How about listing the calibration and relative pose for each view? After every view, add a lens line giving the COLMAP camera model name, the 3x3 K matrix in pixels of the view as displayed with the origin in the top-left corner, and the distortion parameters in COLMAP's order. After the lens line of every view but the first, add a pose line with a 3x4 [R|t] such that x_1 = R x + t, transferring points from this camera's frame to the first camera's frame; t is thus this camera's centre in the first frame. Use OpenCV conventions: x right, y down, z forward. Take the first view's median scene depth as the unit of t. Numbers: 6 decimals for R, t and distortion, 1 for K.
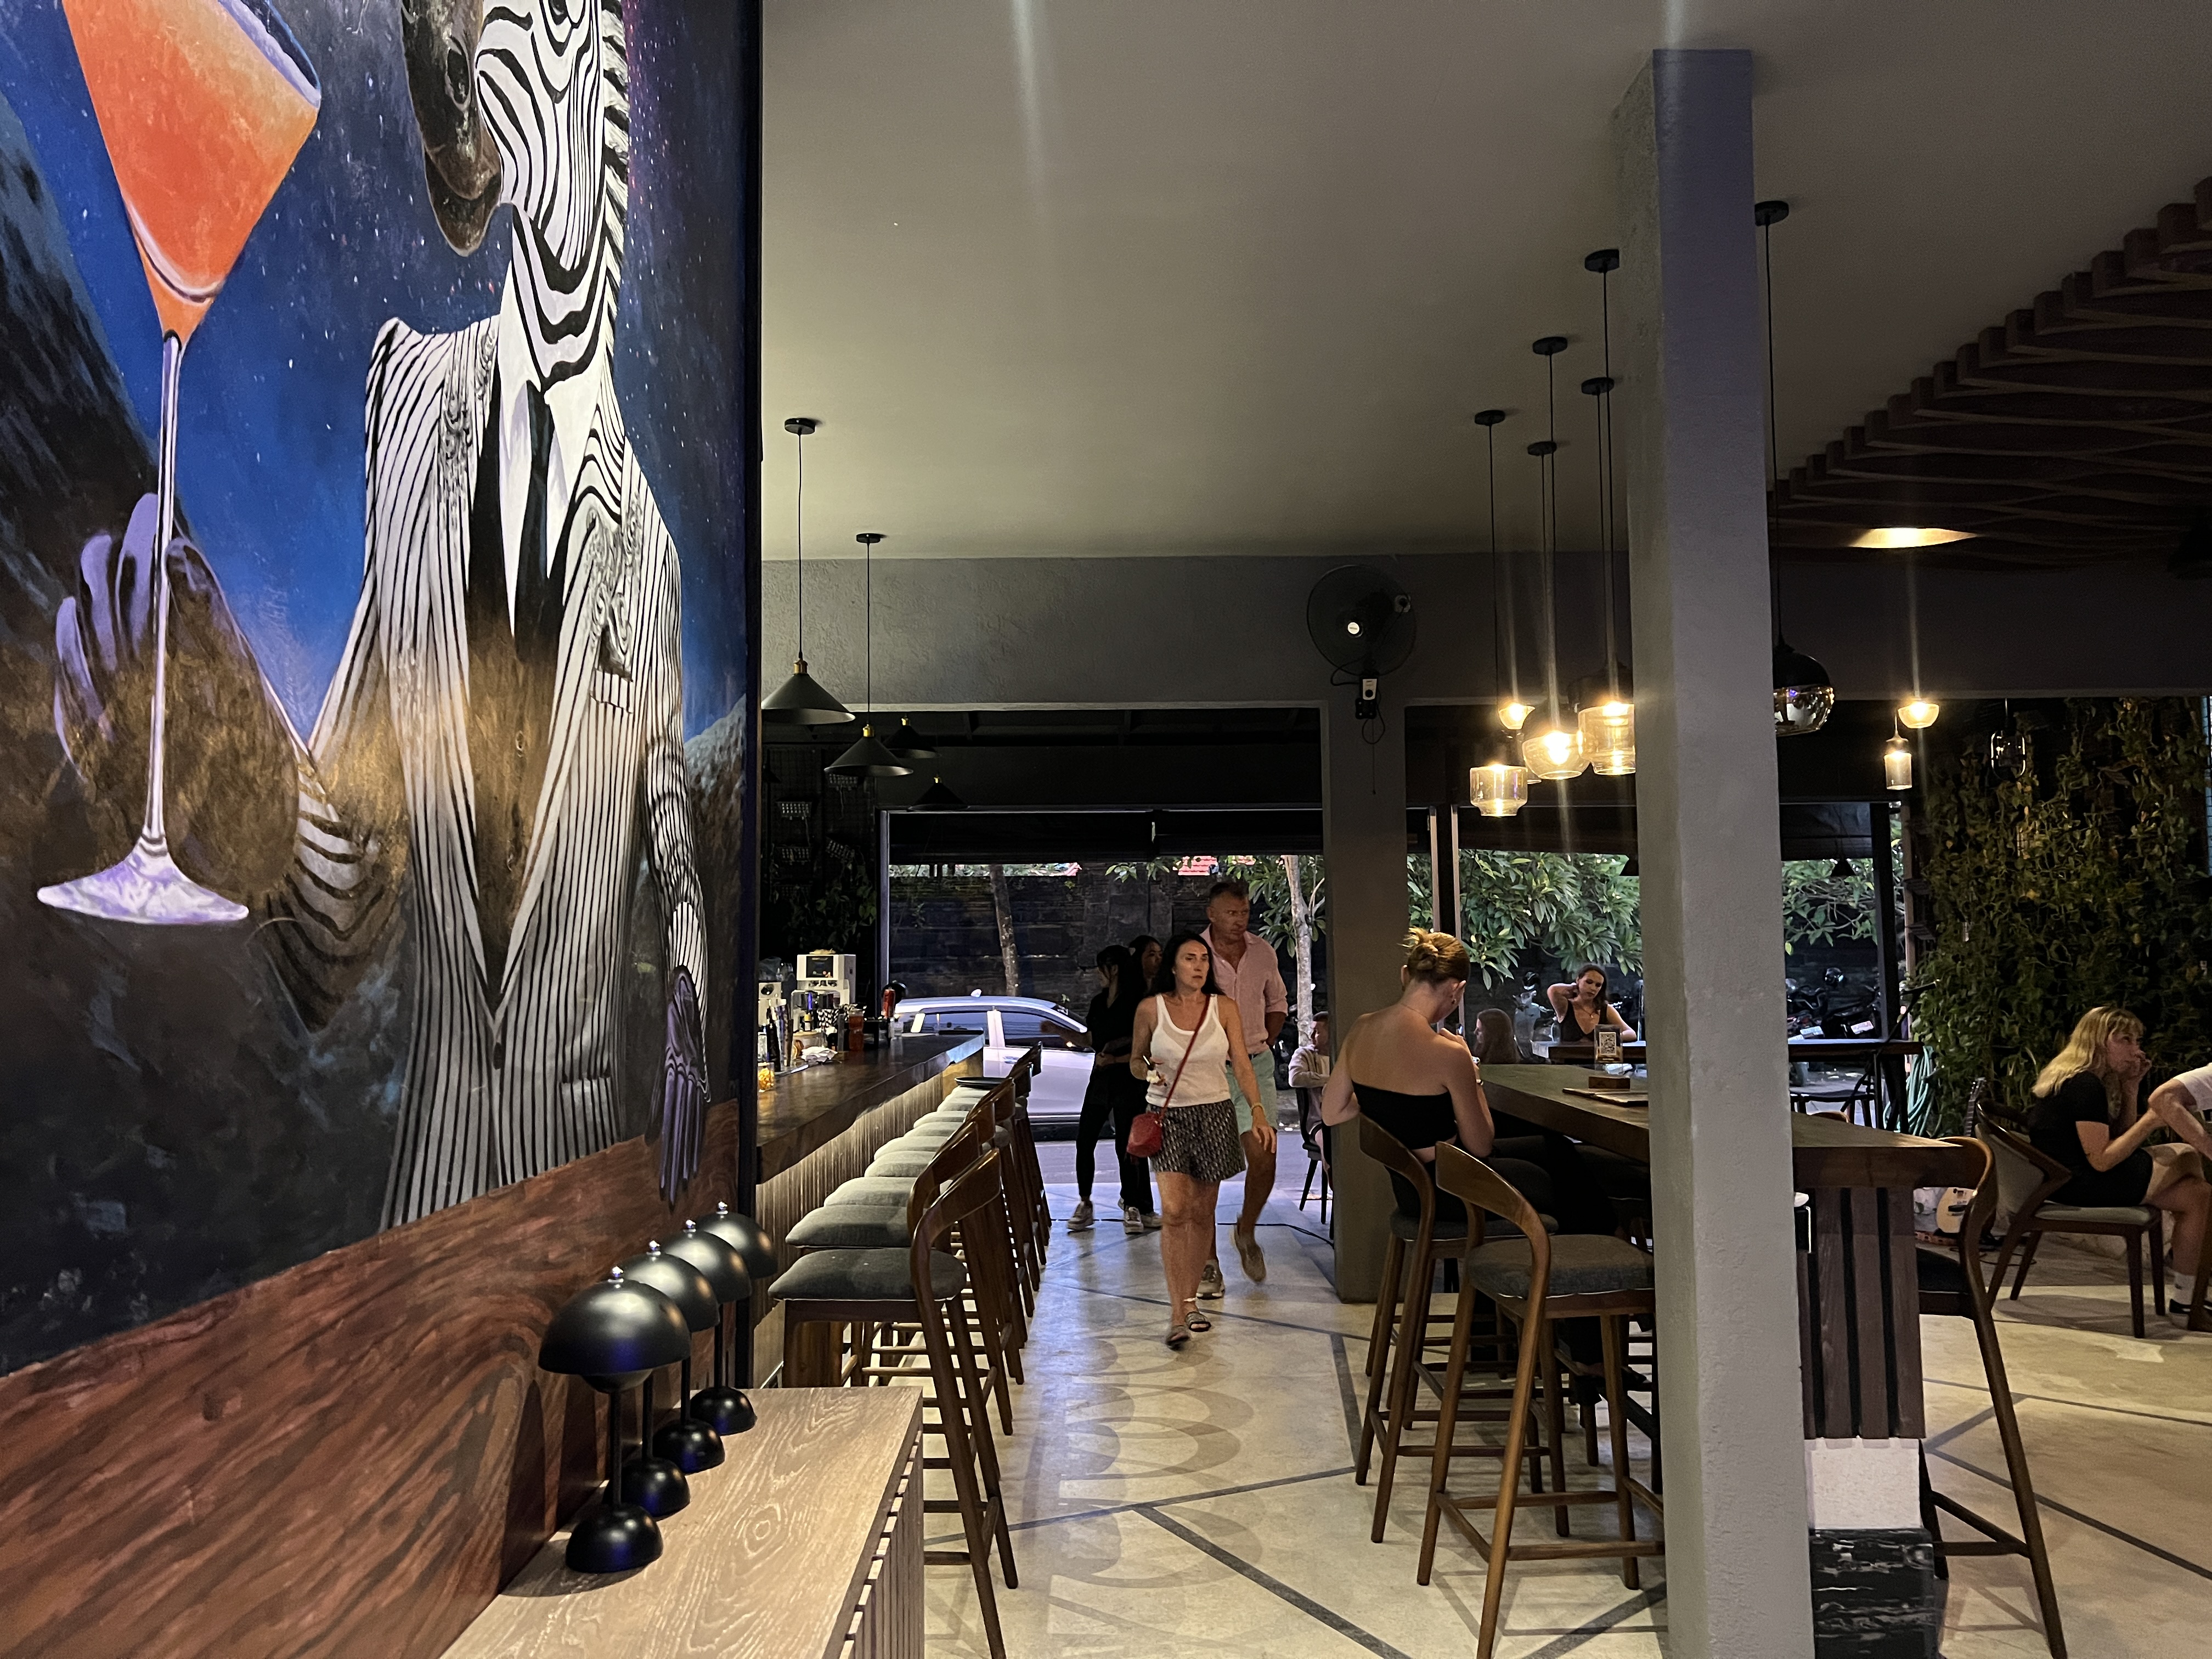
lens RADIAL K [[1674.3, 0, 1035.6], [0, 1674.3, 880.4], [0, 0, 1]] dist [0.080033, -0.079914]
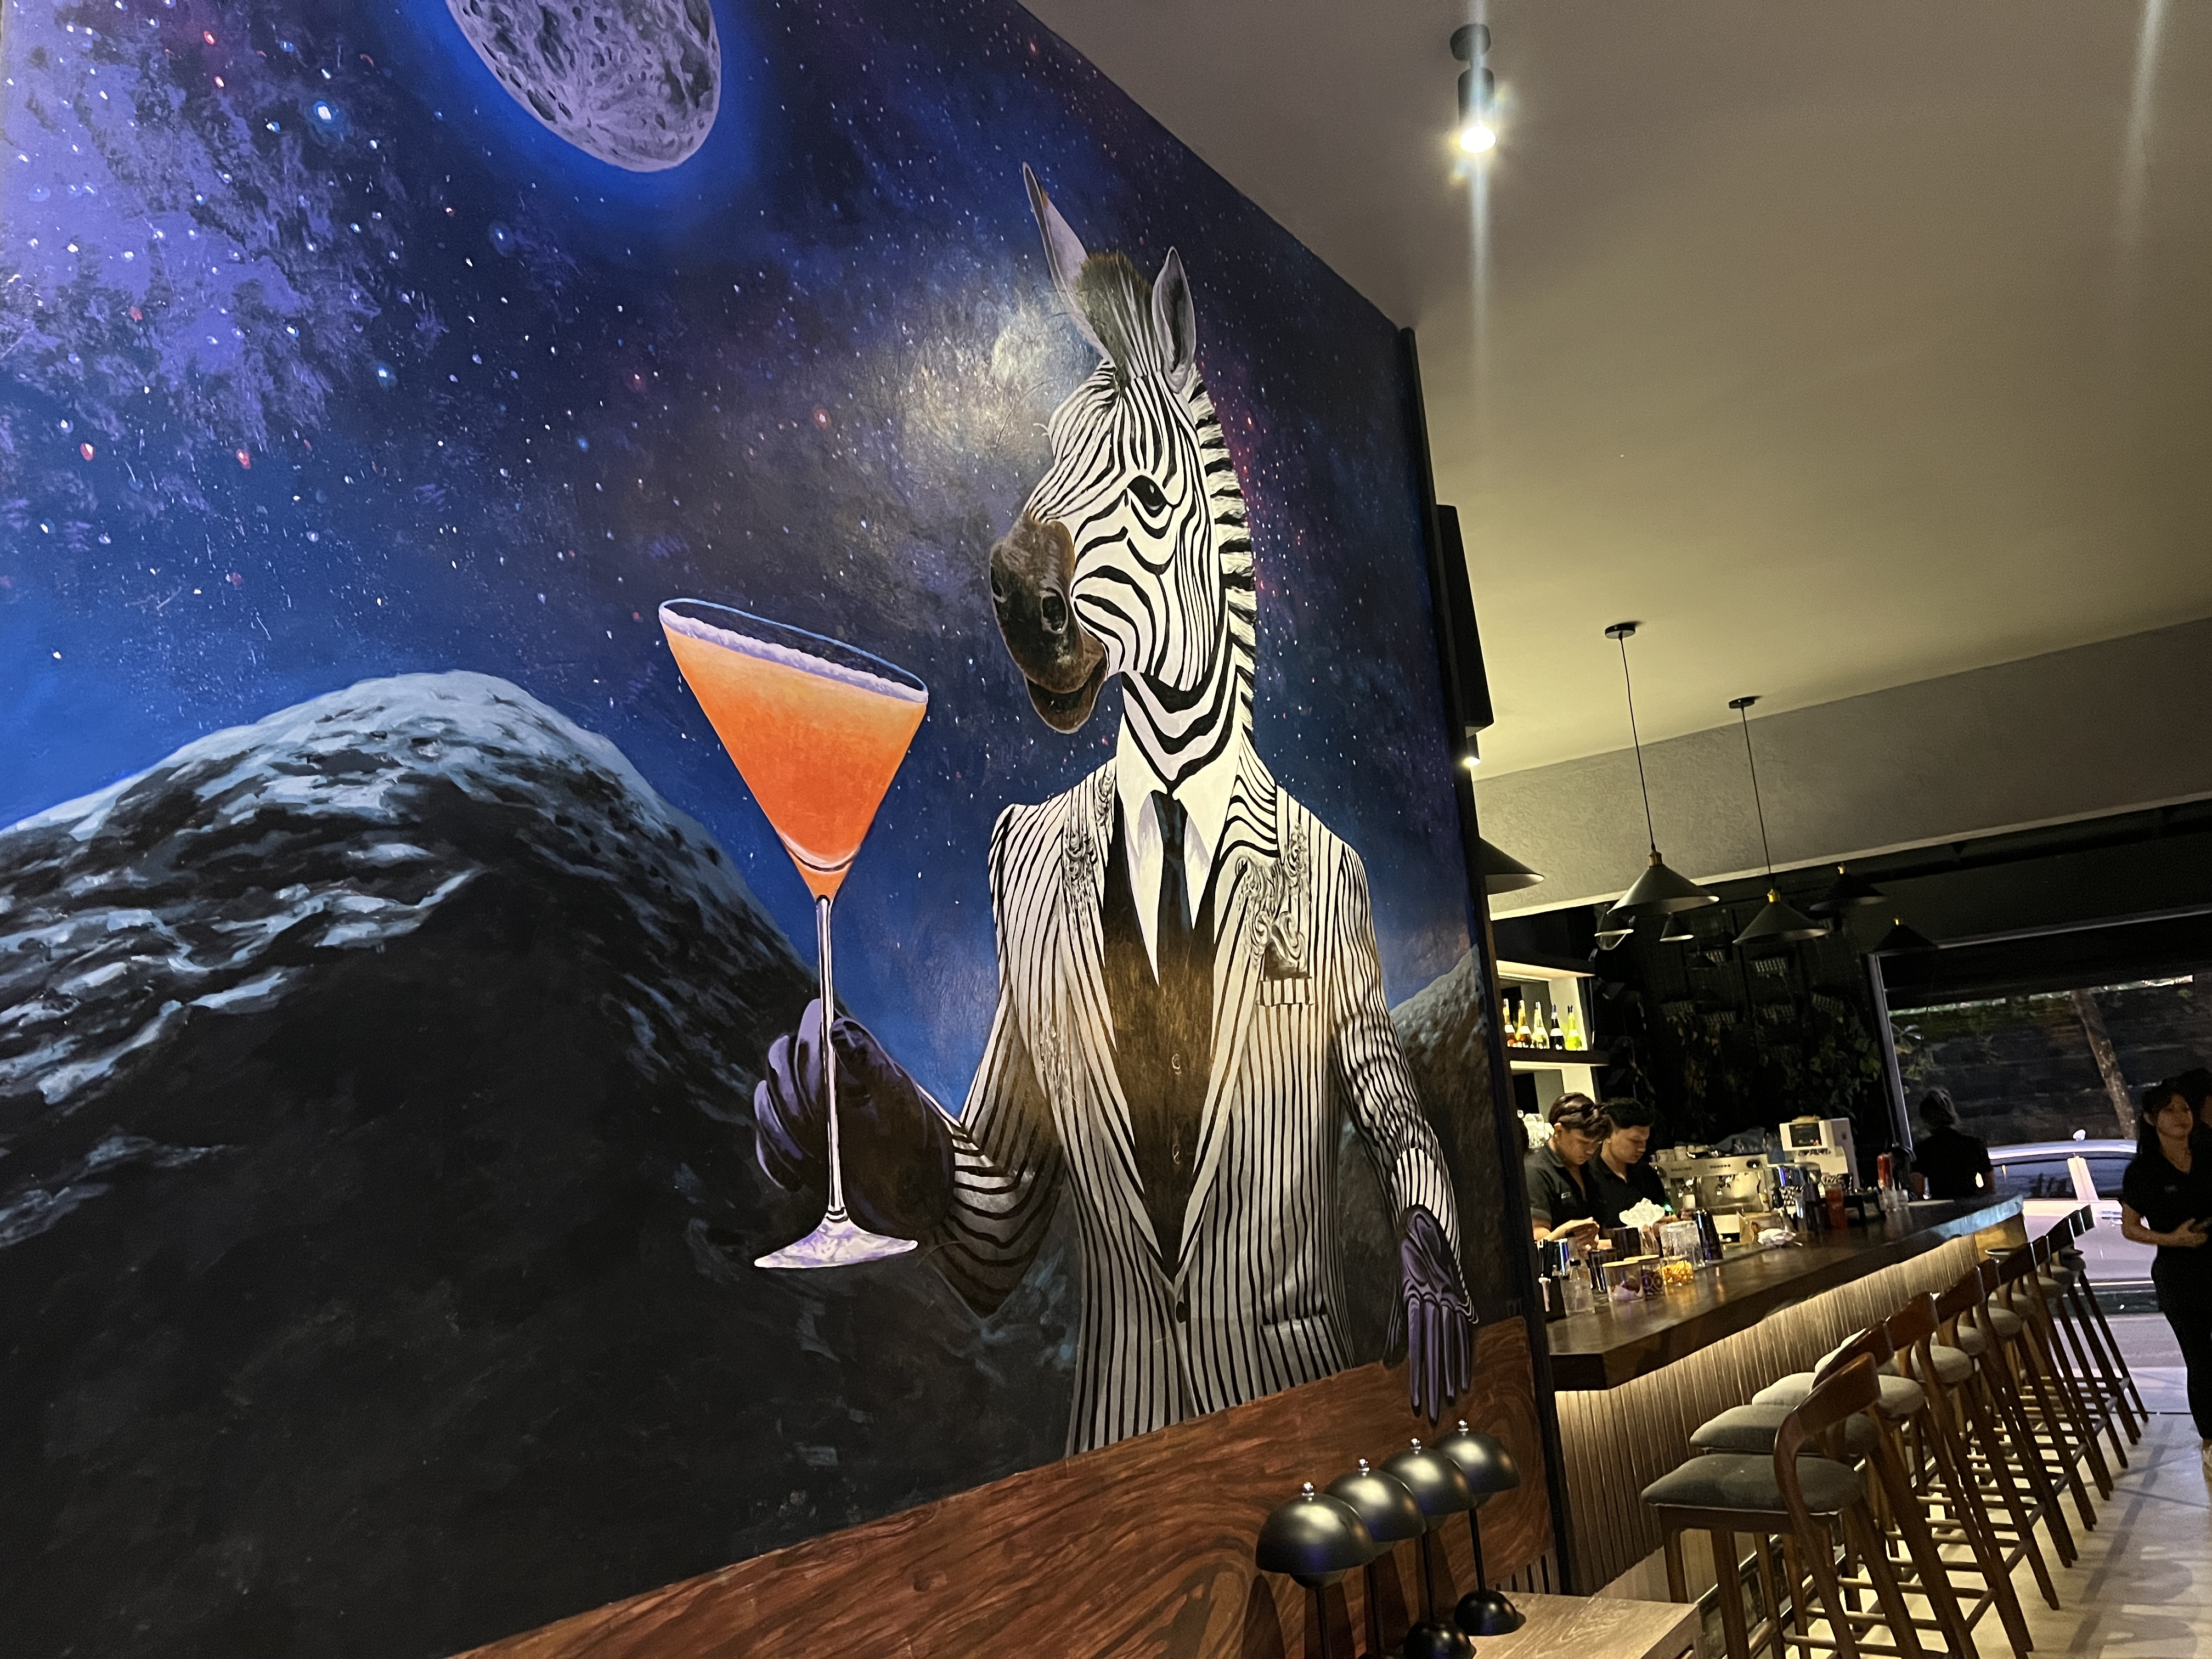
lens RADIAL K [[1703.2, 0, 1070.6], [0, 1703.2, 874.2], [0, 0, 1]] dist [0.065317, -0.082623]
pose [[0.809292, -0.166763, -0.563237, 0.304055], [0.115191, 0.985293, -0.126212, -0.053097], [0.576001, 0.037262, 0.816599, -0.100473]]
